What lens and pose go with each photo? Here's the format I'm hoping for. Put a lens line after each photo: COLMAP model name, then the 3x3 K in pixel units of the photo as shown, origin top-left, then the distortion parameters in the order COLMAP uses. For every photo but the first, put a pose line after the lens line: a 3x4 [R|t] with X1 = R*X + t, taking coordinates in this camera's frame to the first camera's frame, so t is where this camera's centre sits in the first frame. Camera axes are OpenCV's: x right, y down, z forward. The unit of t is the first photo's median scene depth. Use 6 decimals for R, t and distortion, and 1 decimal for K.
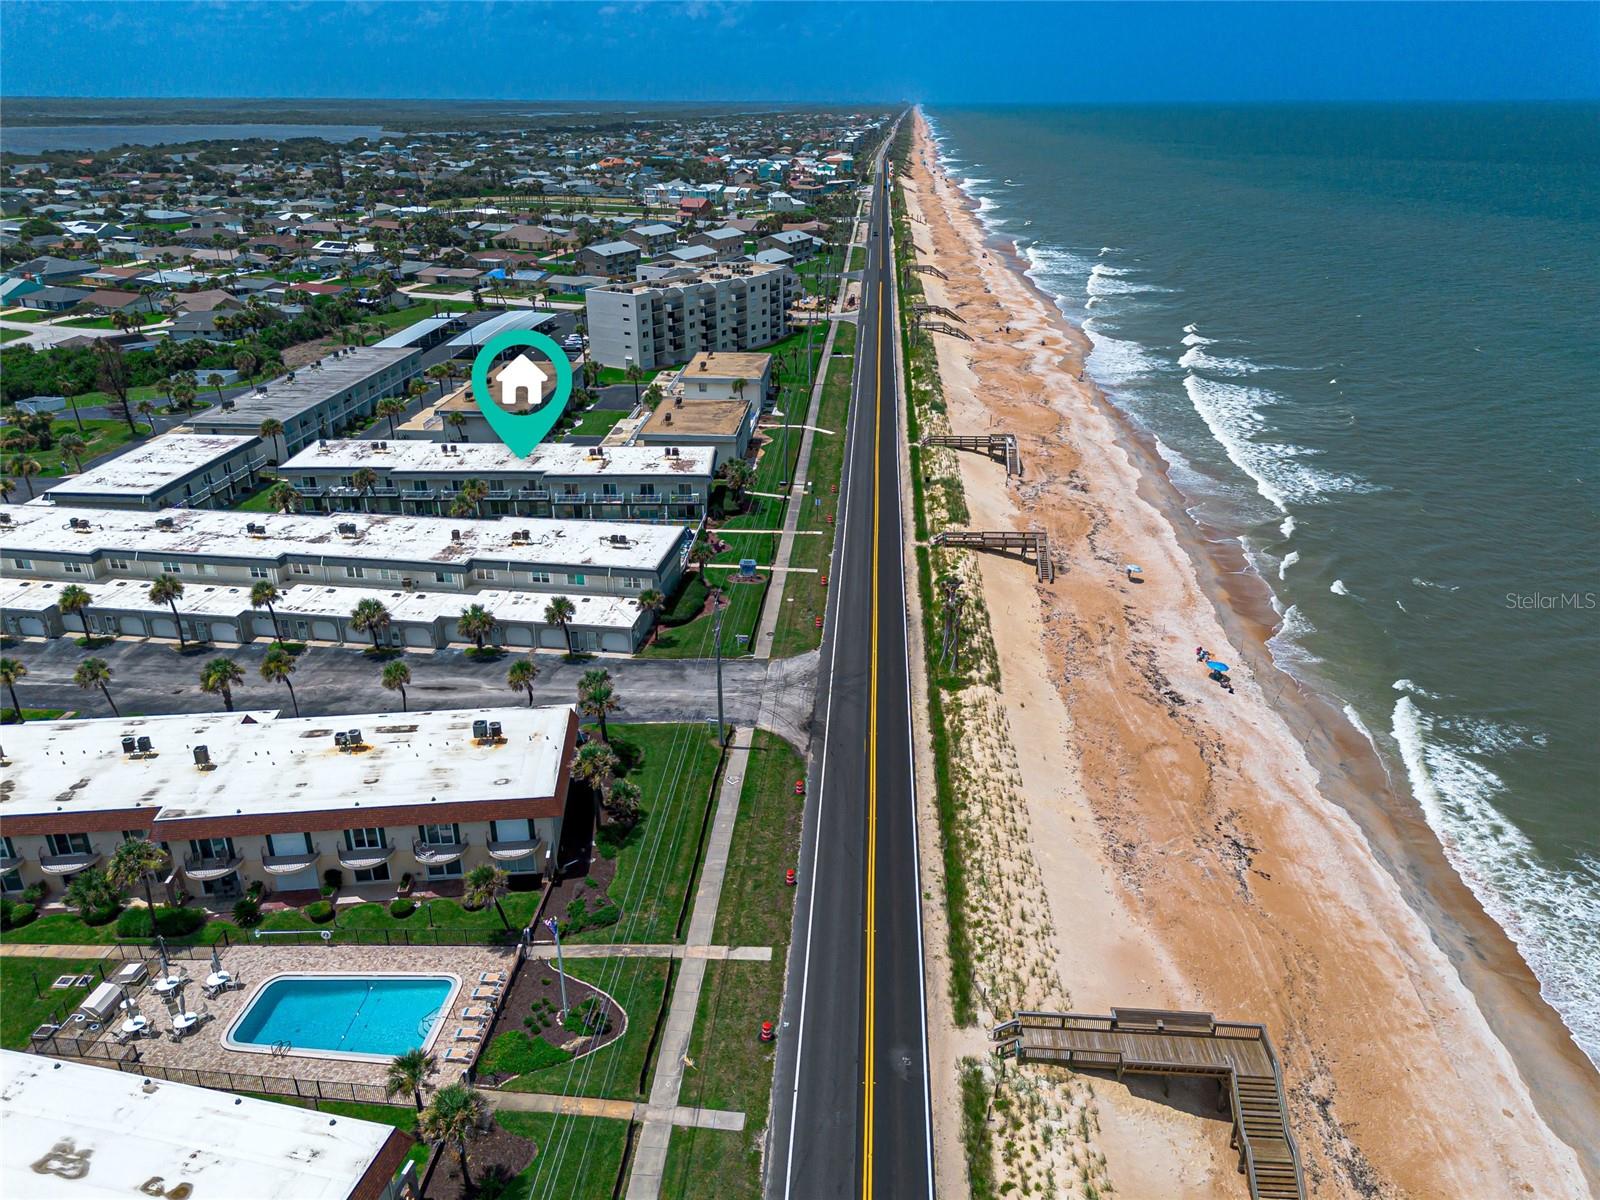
lens RADIAL K [[1156.1, 0, 795.7], [0, 1156.1, 601.1], [0, 0, 1]] dist [0.077472, -0.079288]
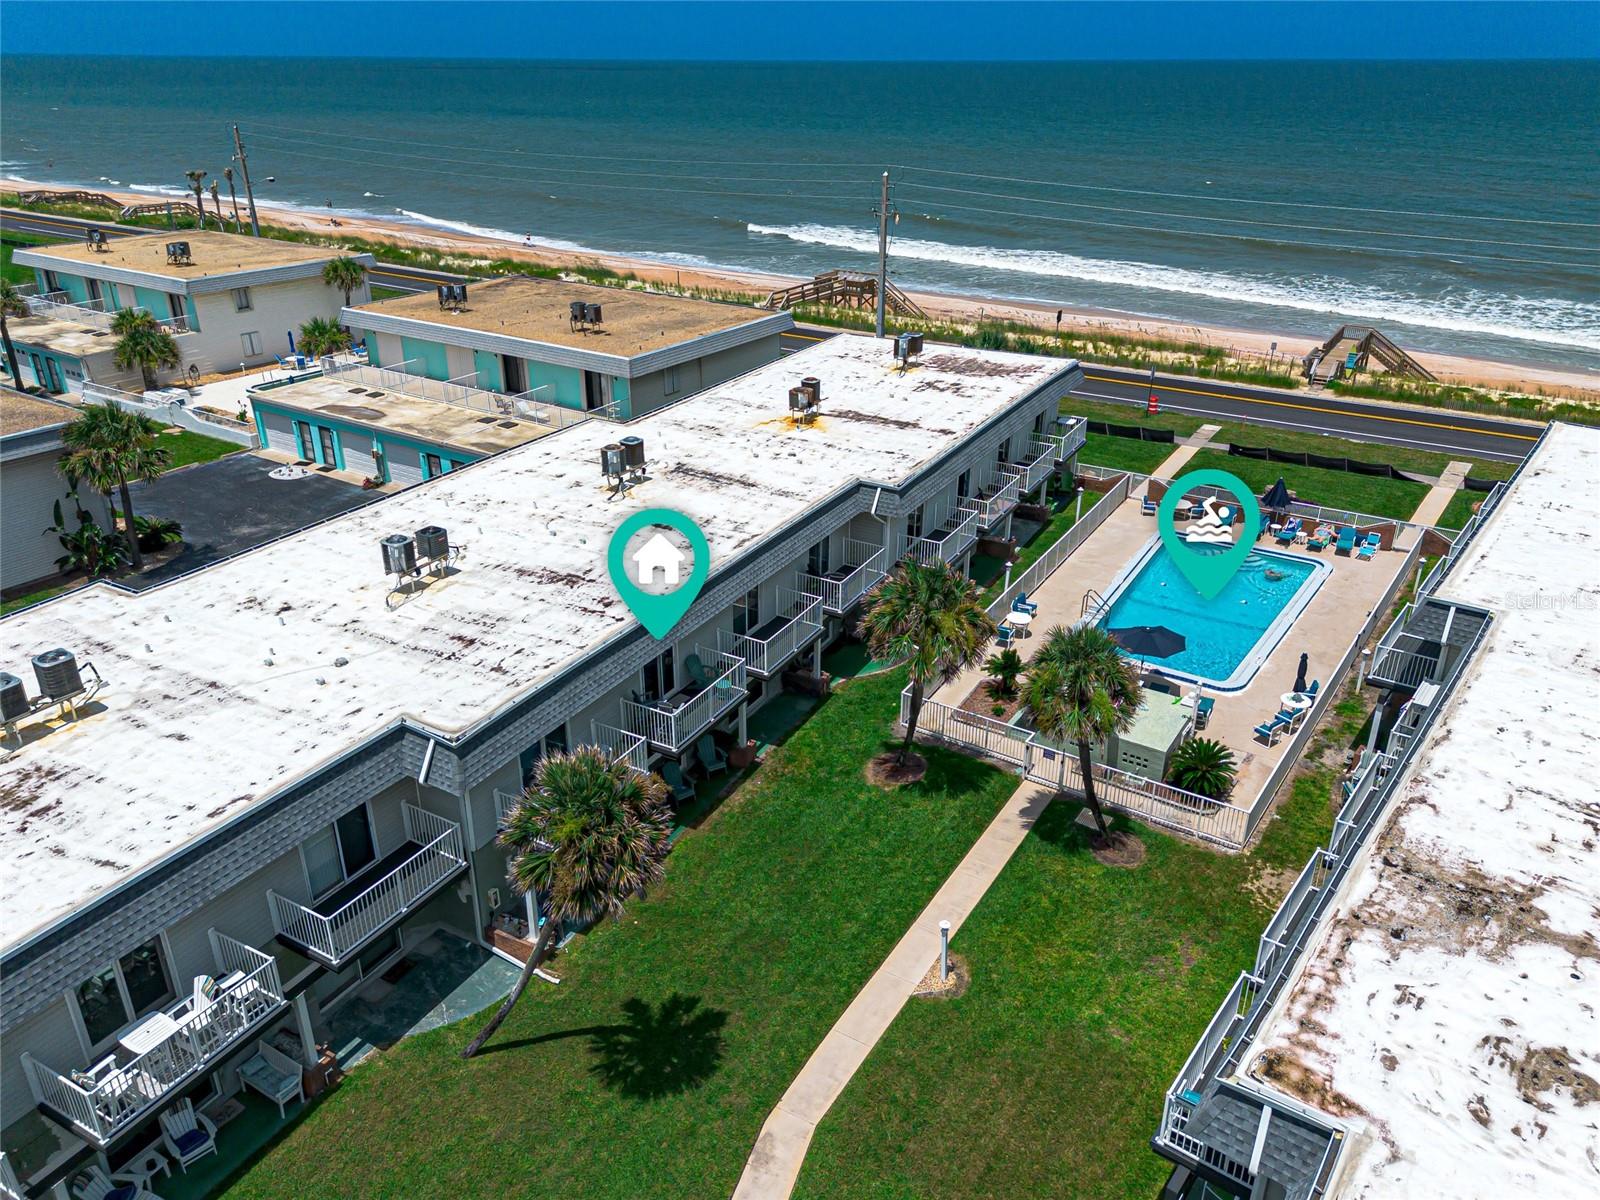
lens RADIAL K [[1156.1, 0, 795.7], [0, 1156.1, 601.1], [0, 0, 1]] dist [0.077472, -0.079288]
pose [[0.495634, -0.365366, 0.787943, -0.474178], [0.339841, 0.916464, 0.211193, -0.156619], [-0.799284, 0.163101, 0.578397, 0.908737]]
